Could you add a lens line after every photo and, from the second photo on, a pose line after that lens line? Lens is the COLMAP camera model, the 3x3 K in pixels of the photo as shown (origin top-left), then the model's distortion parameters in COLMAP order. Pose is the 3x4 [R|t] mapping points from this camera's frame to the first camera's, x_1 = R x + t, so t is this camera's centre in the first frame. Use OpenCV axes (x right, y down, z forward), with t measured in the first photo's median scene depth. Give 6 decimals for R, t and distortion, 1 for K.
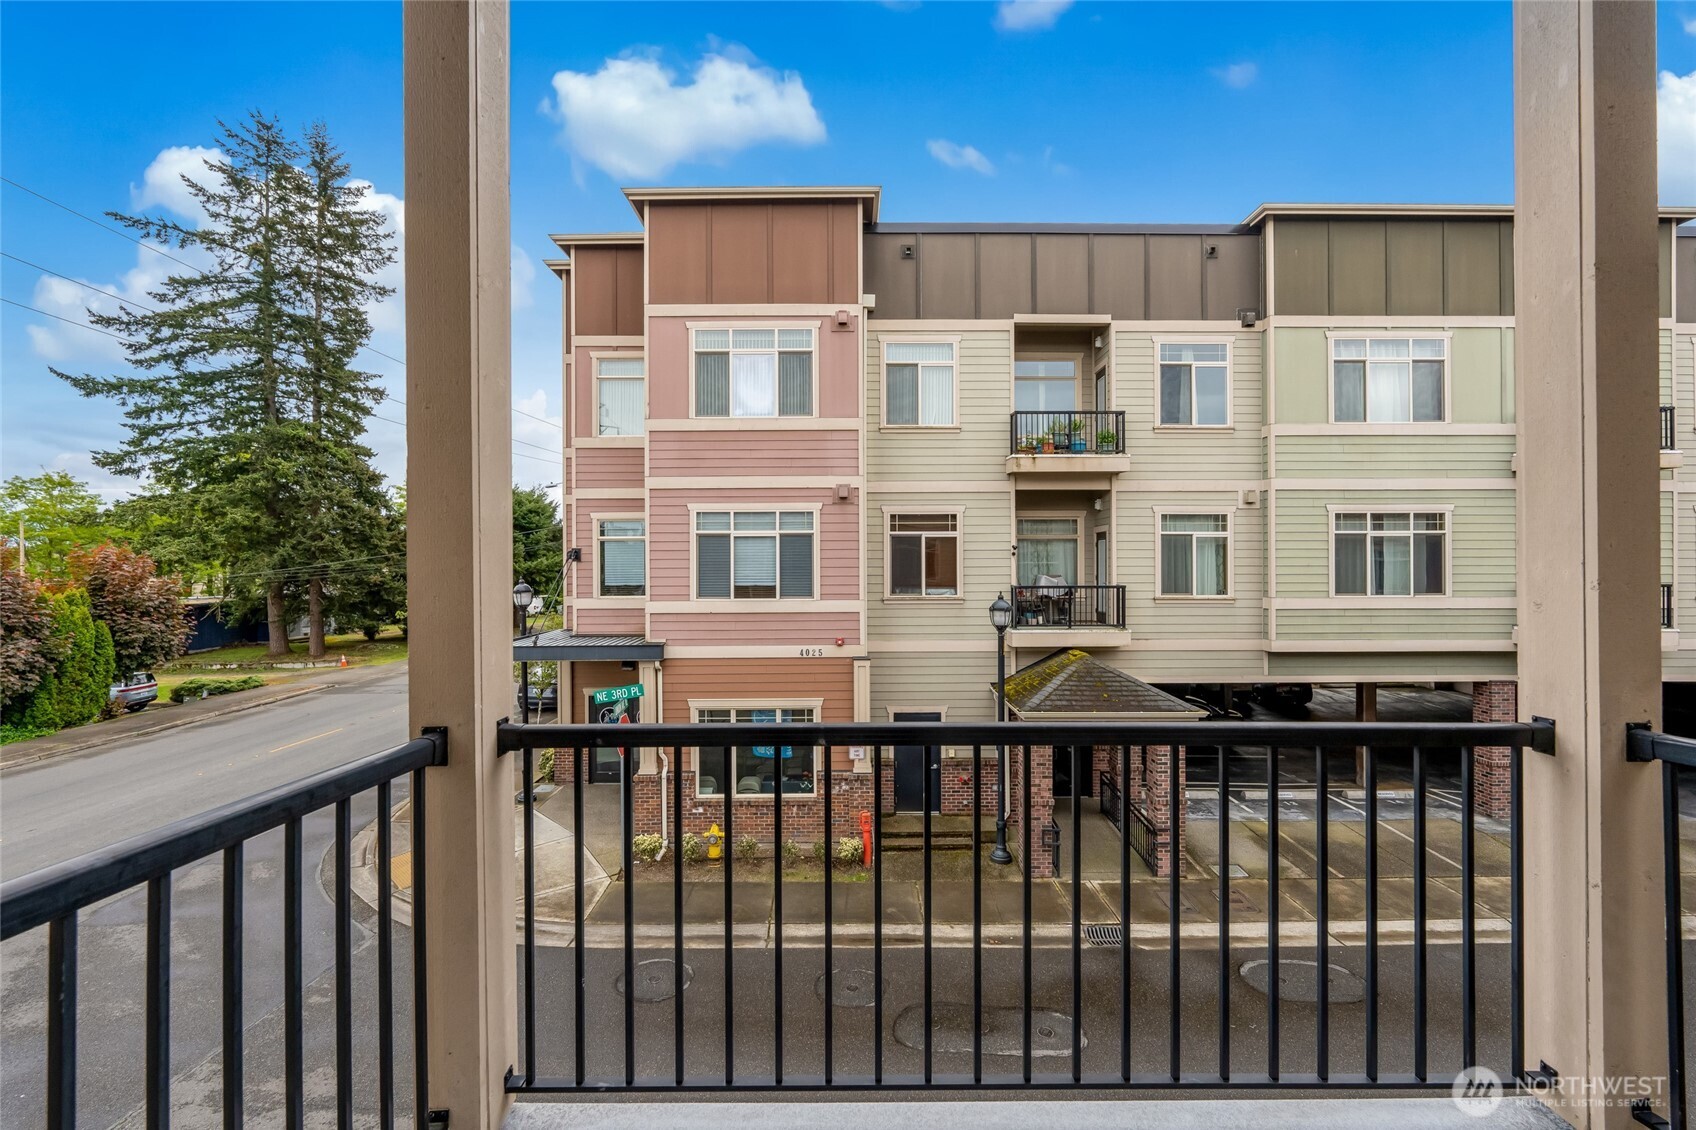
lens RADIAL K [[748.0, 0, 848.7], [0, 748.0, 564.2], [0, 0, 1]] dist [-0.002453, 0.000062]
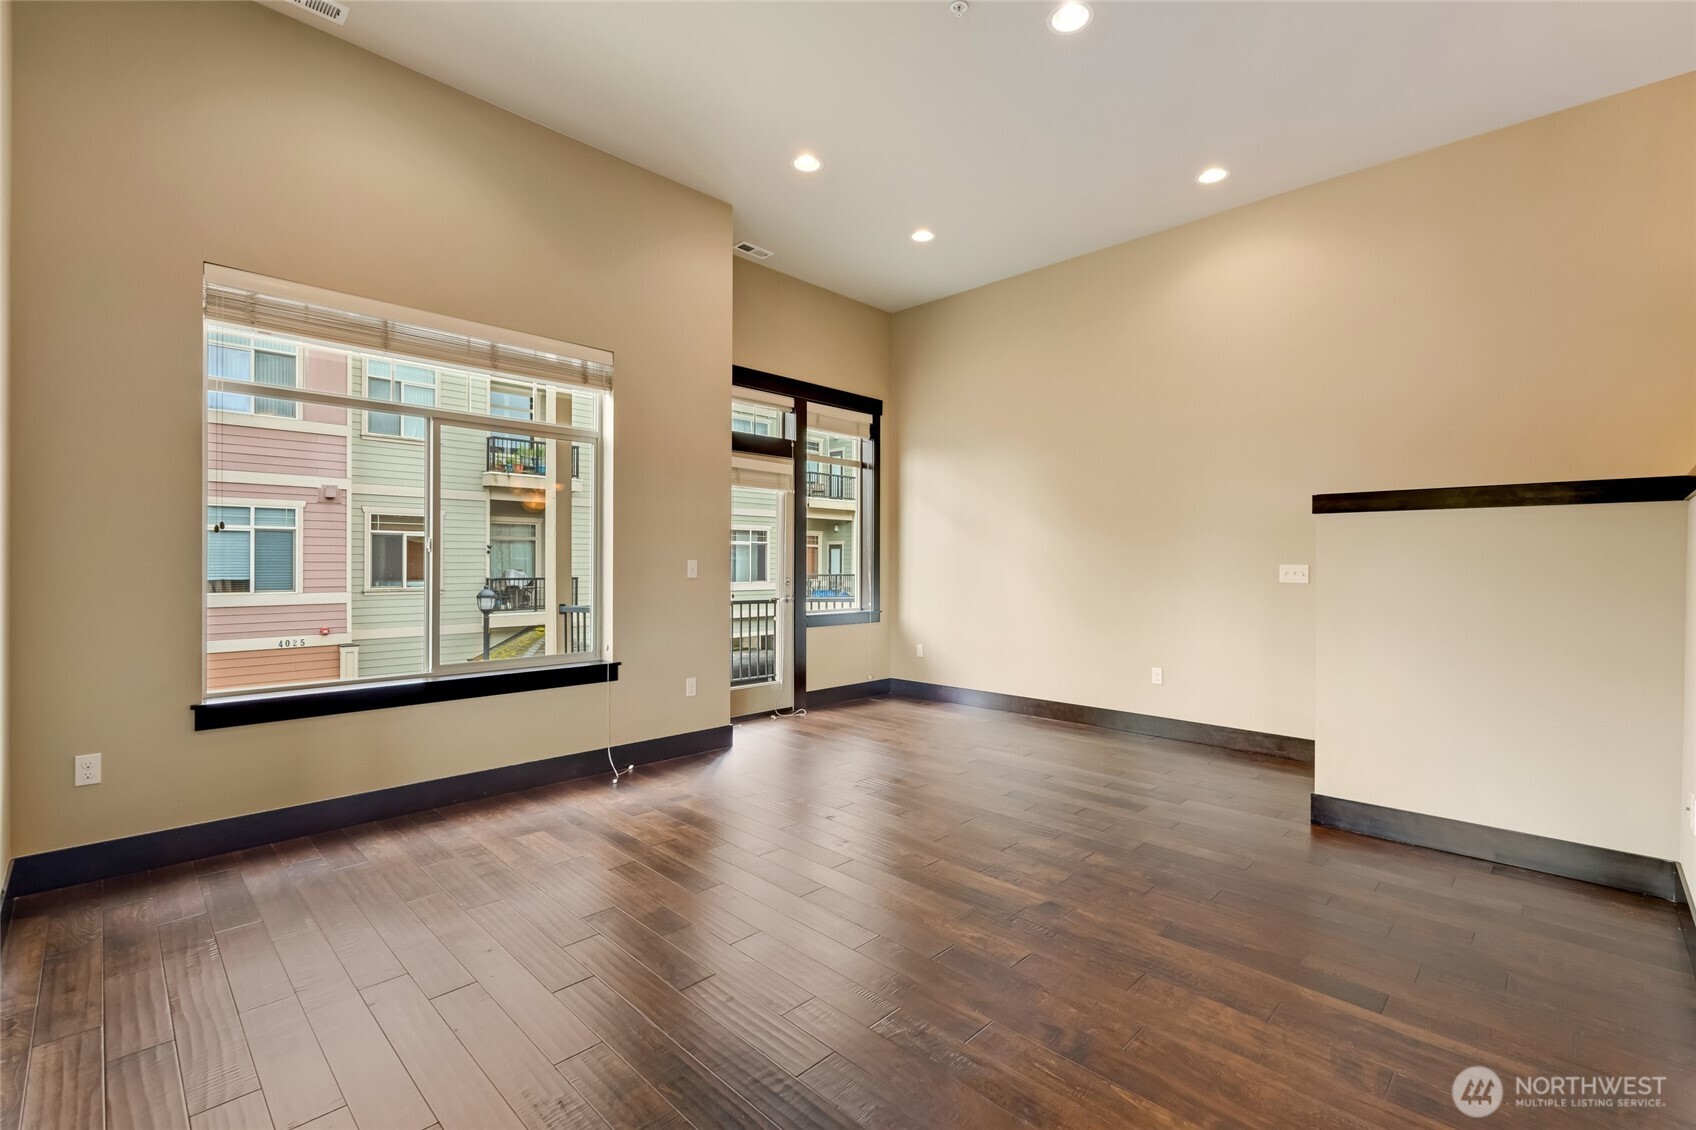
lens RADIAL K [[741.3, 0, 847.6], [0, 741.3, 551.7], [0, 0, 1]] dist [-0.002032, 0.000548]
pose [[0.707890, 0.016421, 0.706132, -0.216787], [-0.008013, 0.999852, -0.015218, -0.000717], [-0.706277, 0.005114, 0.707917, -0.266208]]
